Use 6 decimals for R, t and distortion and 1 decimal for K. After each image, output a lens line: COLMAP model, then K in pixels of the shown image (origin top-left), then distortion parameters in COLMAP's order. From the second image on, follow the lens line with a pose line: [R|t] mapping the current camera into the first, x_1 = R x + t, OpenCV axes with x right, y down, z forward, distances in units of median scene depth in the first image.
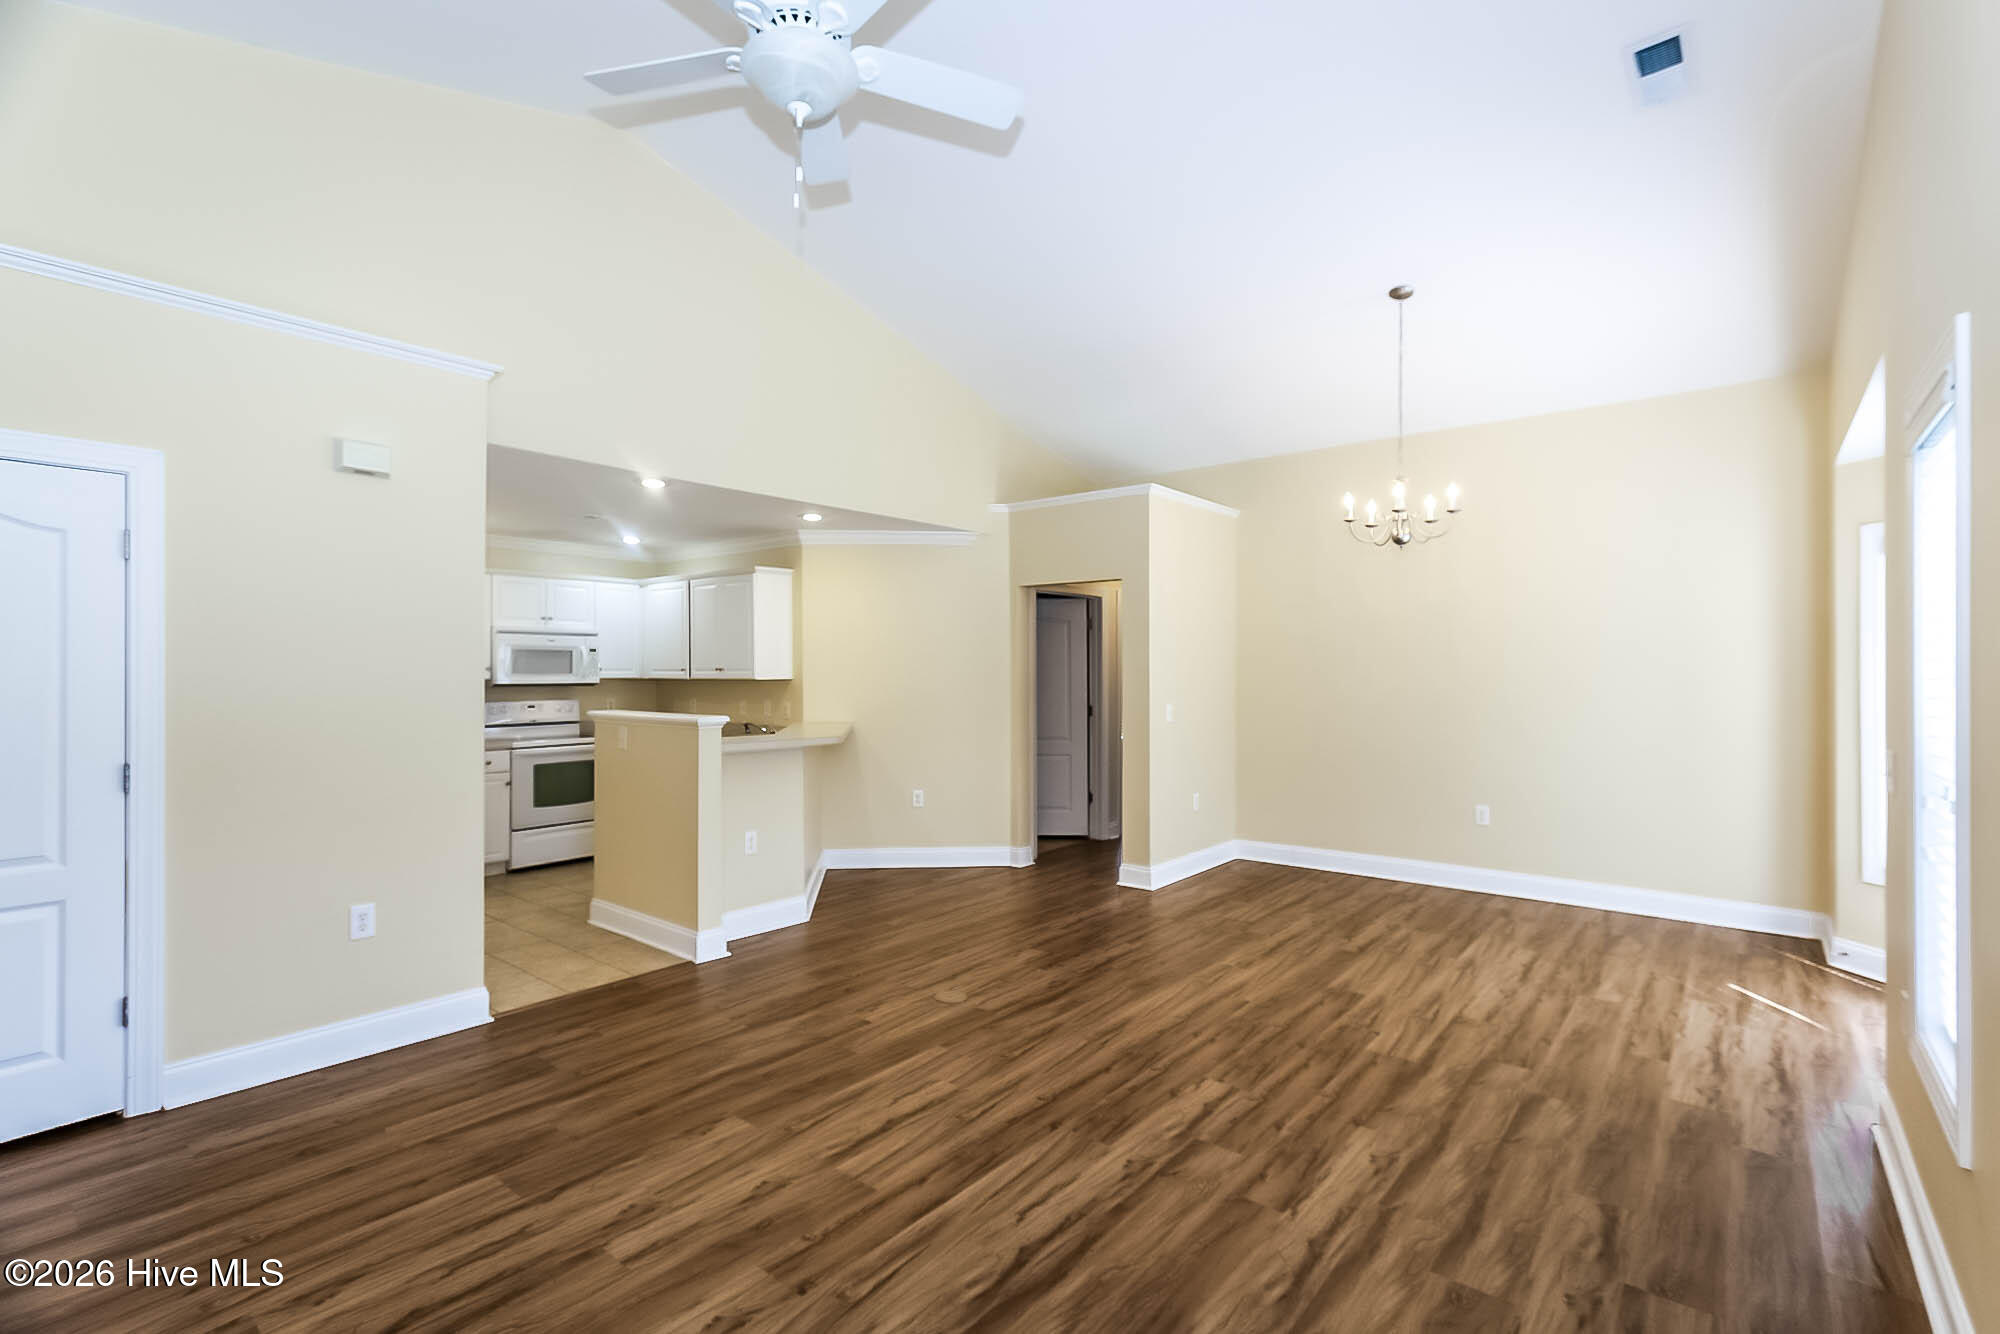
lens RADIAL K [[928.0, 0, 990.1], [0, 928.0, 654.6], [0, 0, 1]] dist [-0.001707, 0.002210]
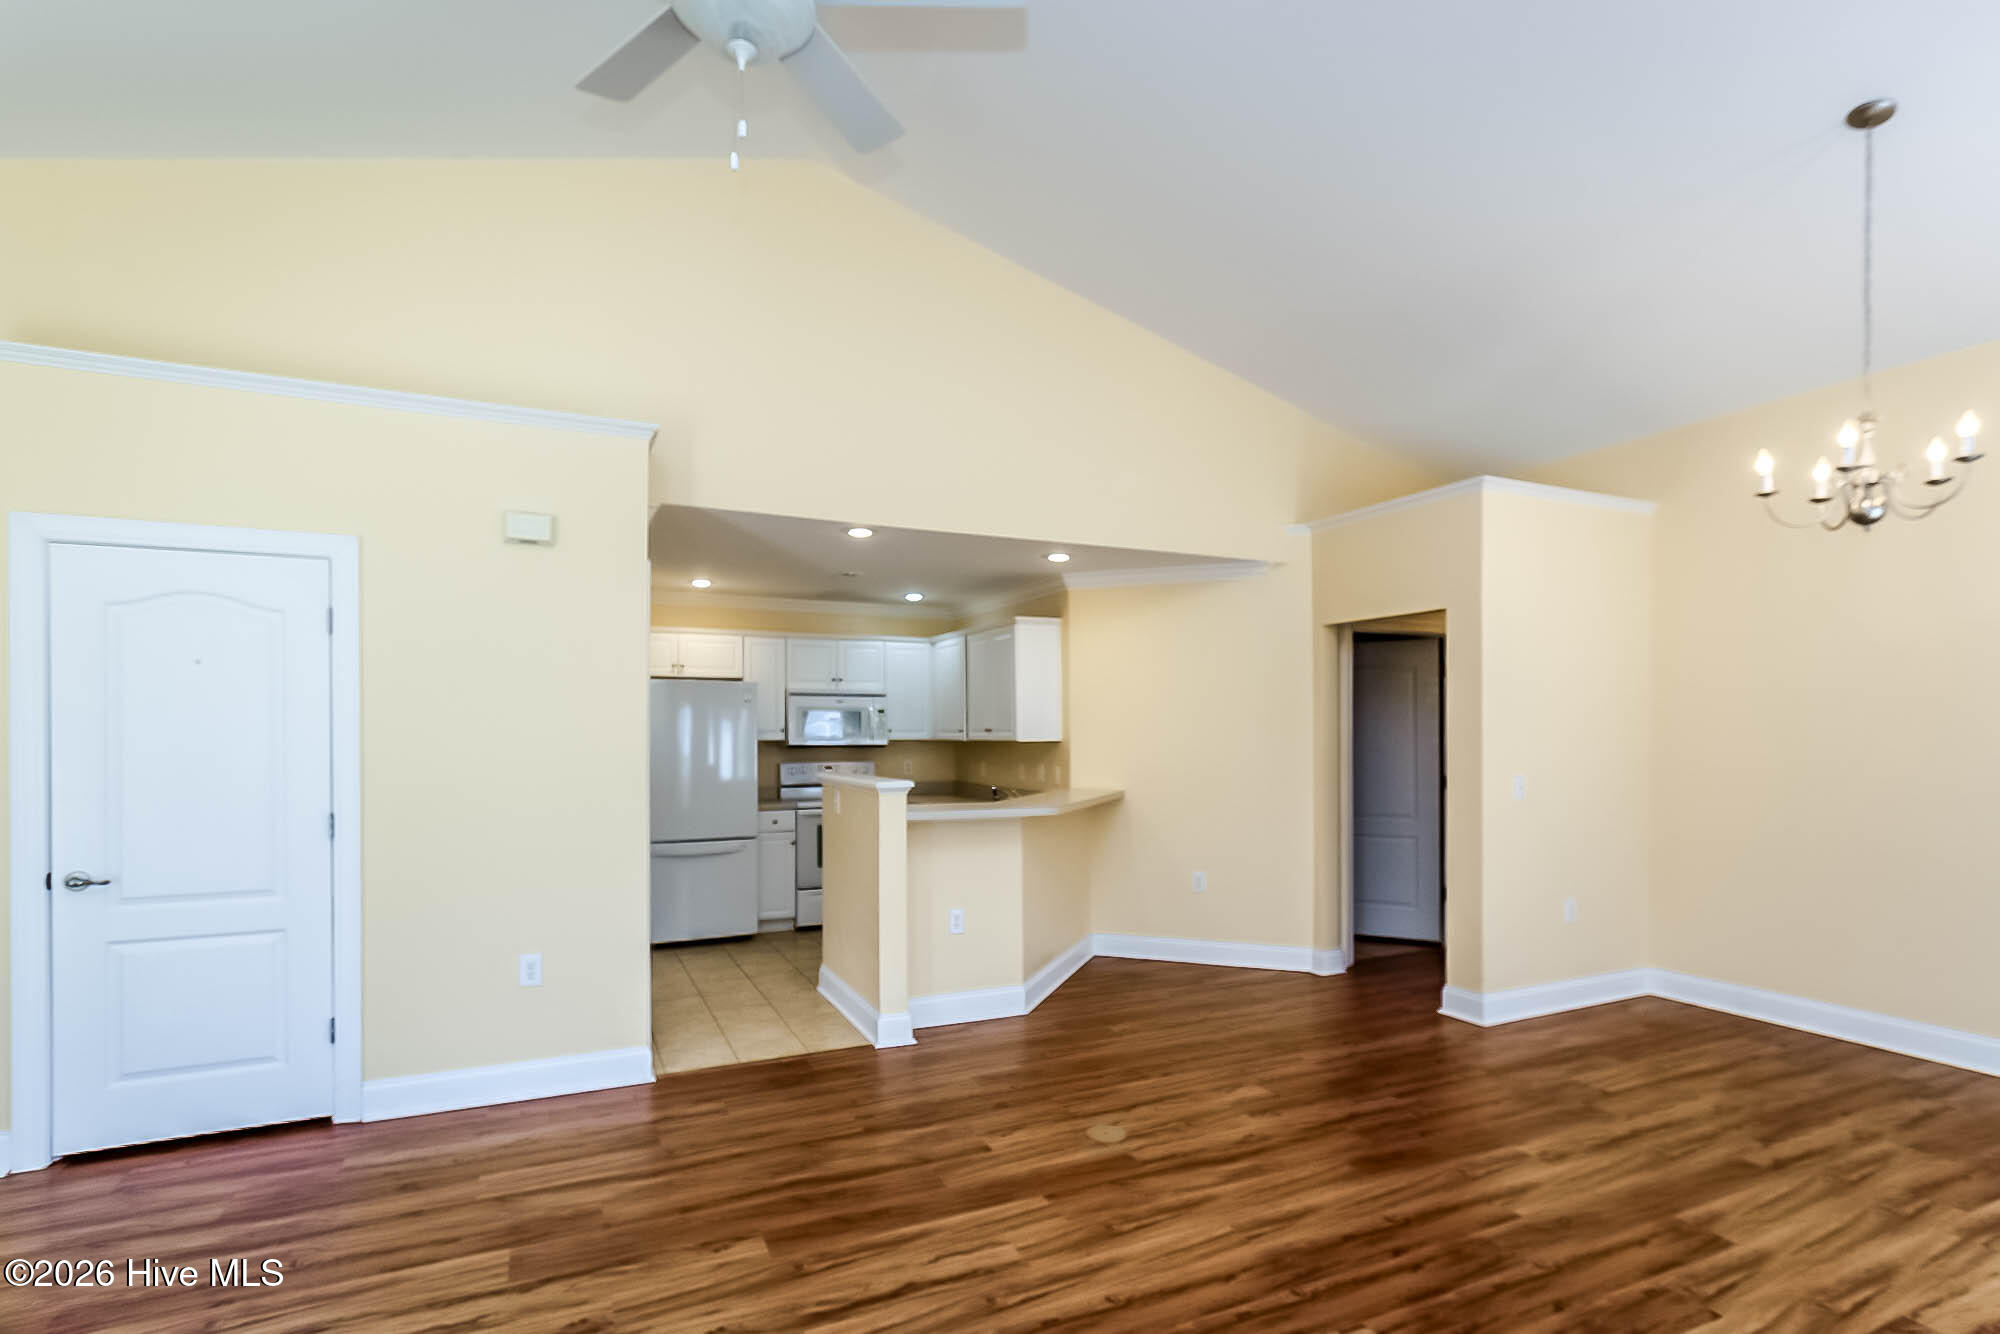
lens RADIAL K [[980.7, 0, 1007.2], [0, 980.7, 733.8], [0, 0, 1]] dist [-0.001030, 0.002417]
pose [[0.904731, -0.001178, -0.425982, 0.252353], [0.009323, 0.999811, 0.017036, 0.004863], [0.425882, -0.019384, 0.904571, 0.202105]]
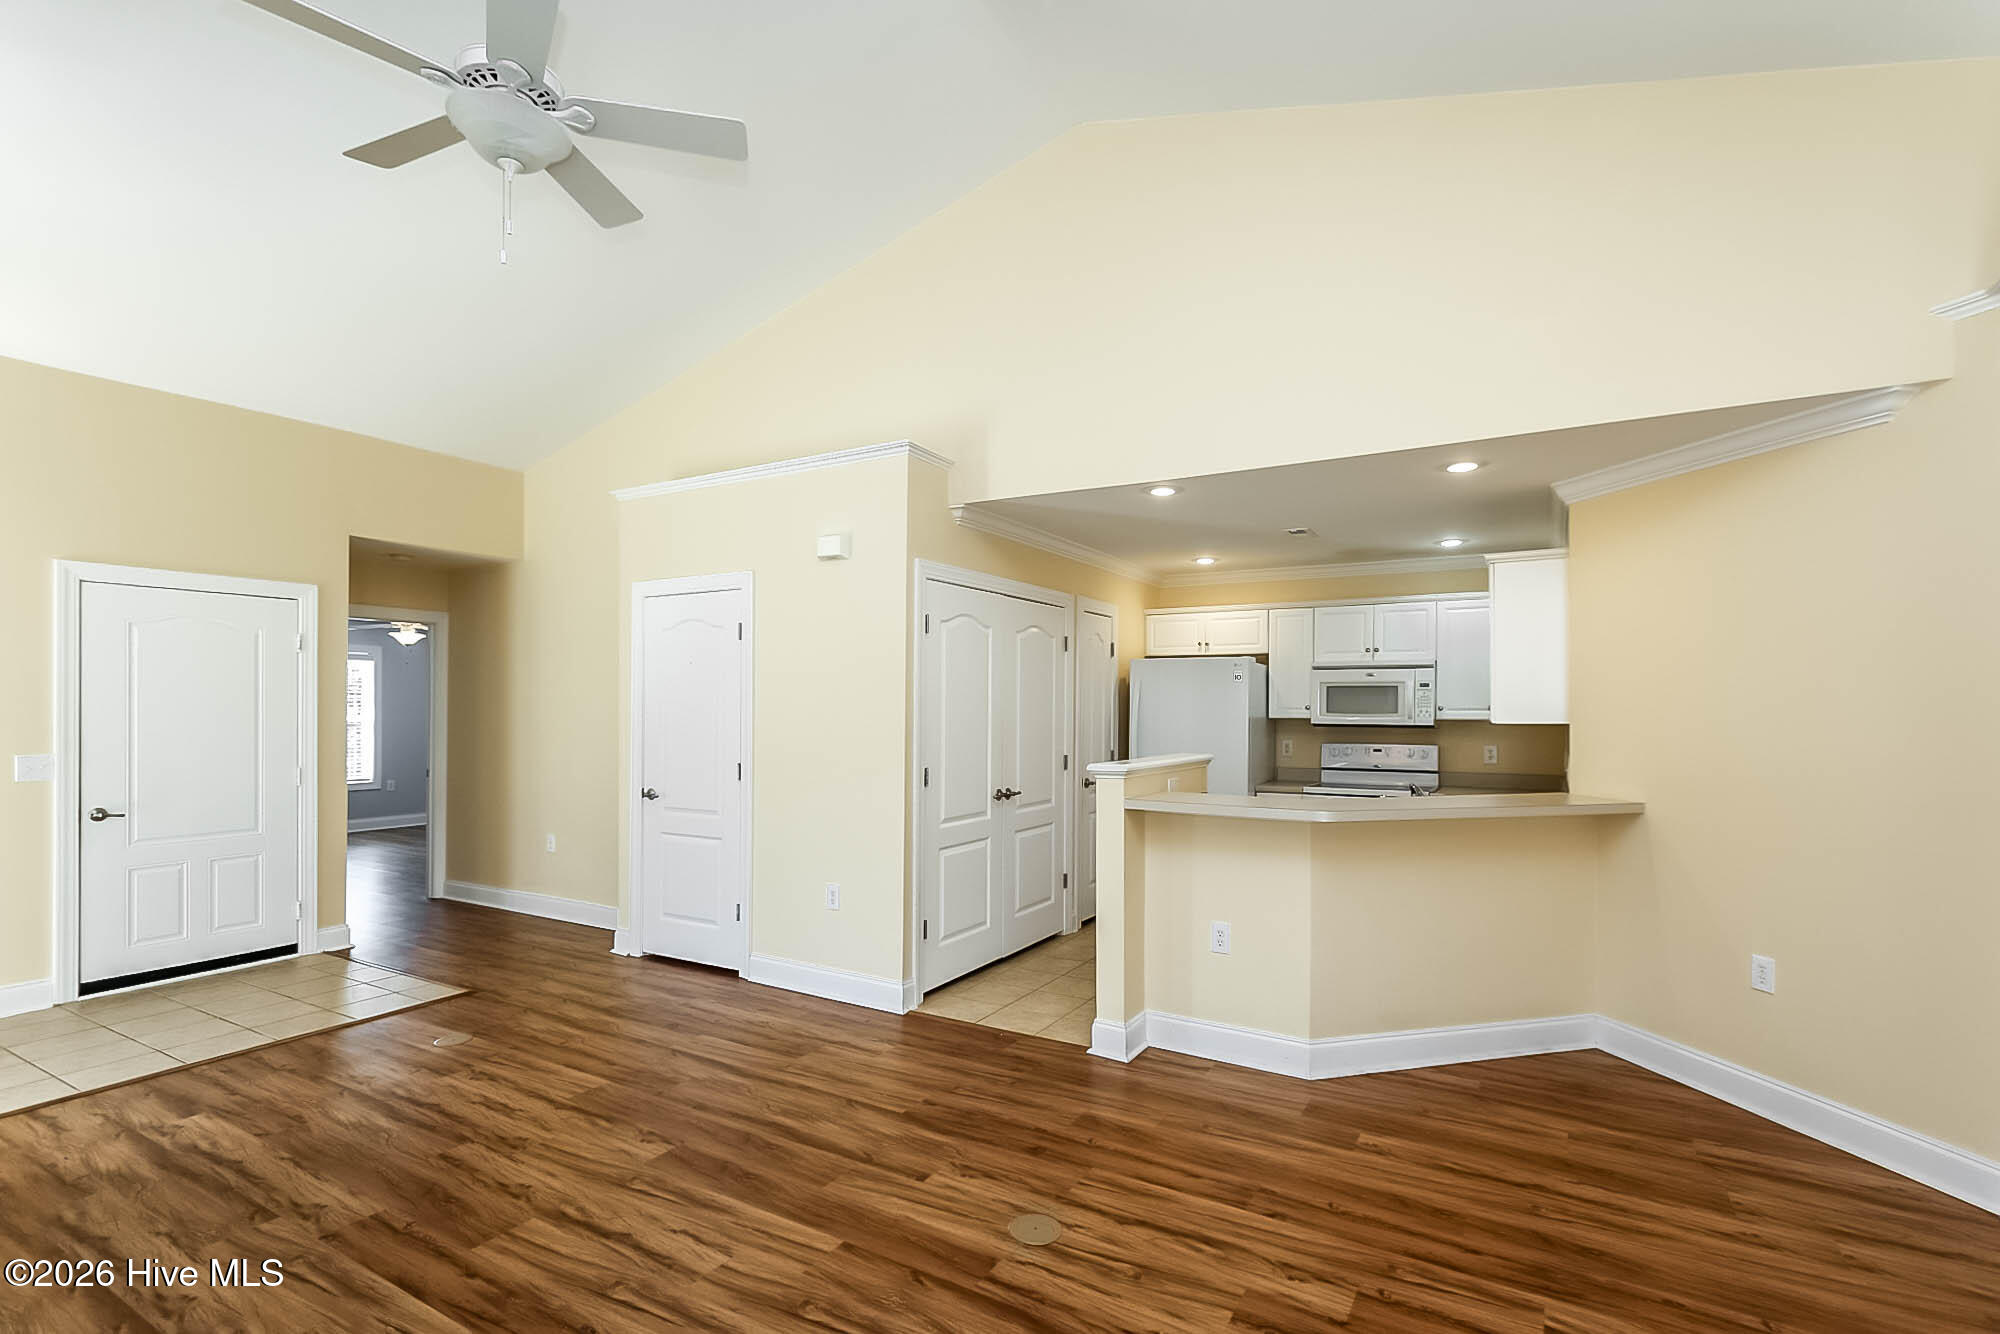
lens RADIAL K [[928.0, 0, 1001.5], [0, 928.0, 702.6], [0, 0, 1]] dist [-0.001707, 0.002210]
pose [[0.151856, -0.005141, -0.988389, 0.595577], [0.013942, 0.999898, -0.003058, 0.014506], [0.988304, -0.013315, 0.151912, 0.916118]]
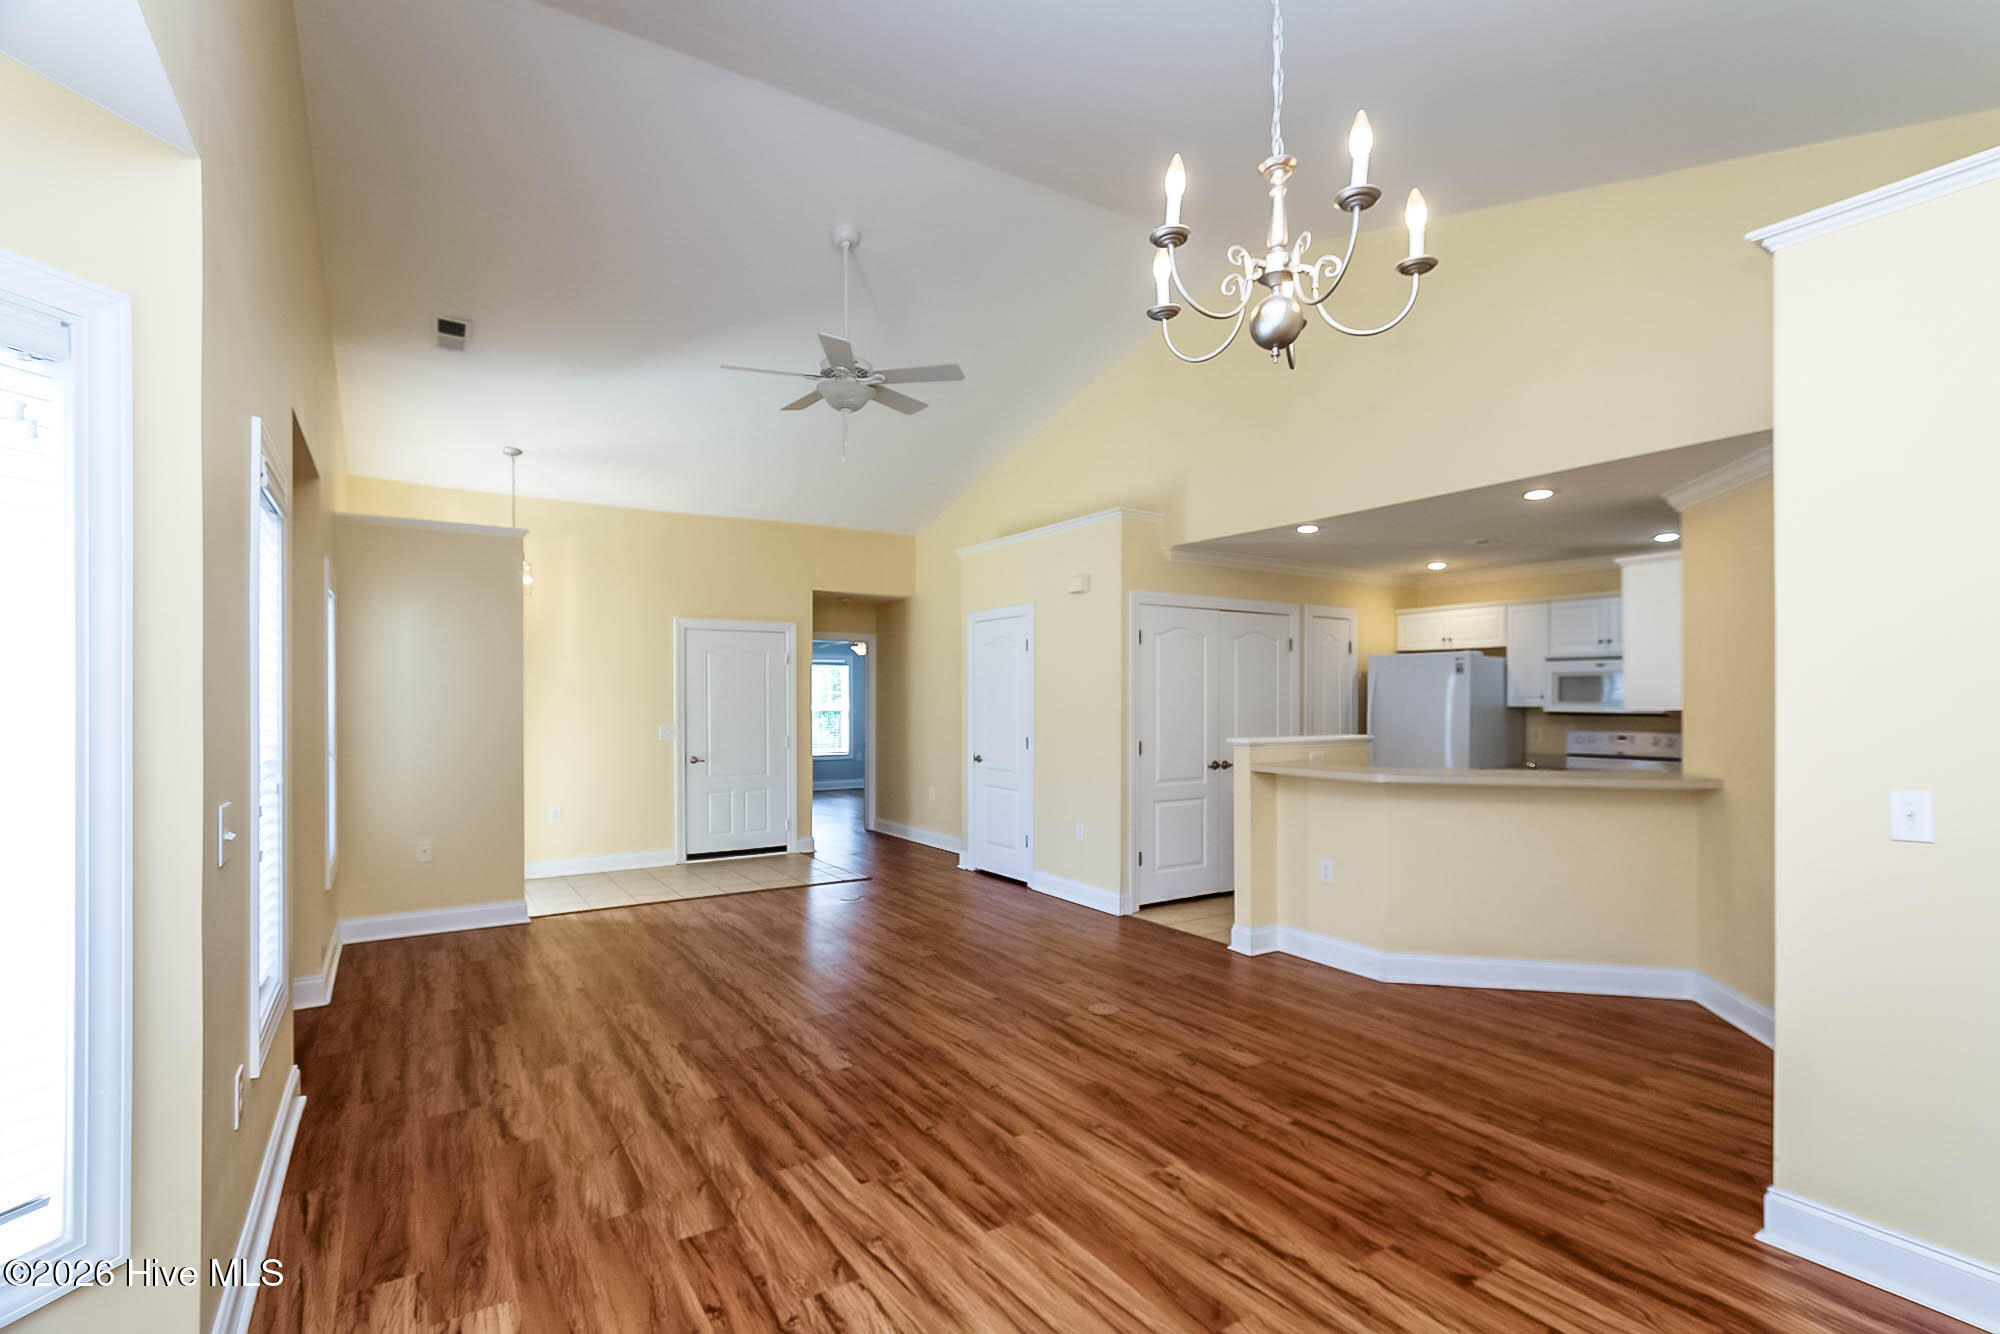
lens RADIAL K [[928.0, 0, 994.0], [0, 928.0, 693.4], [0, 0, 1]] dist [-0.001707, 0.002210]
pose [[-0.313201, -0.007235, -0.949659, 1.026535], [0.016367, 0.999781, -0.013014, 0.025310], [0.949546, -0.019619, -0.313014, 1.257320]]
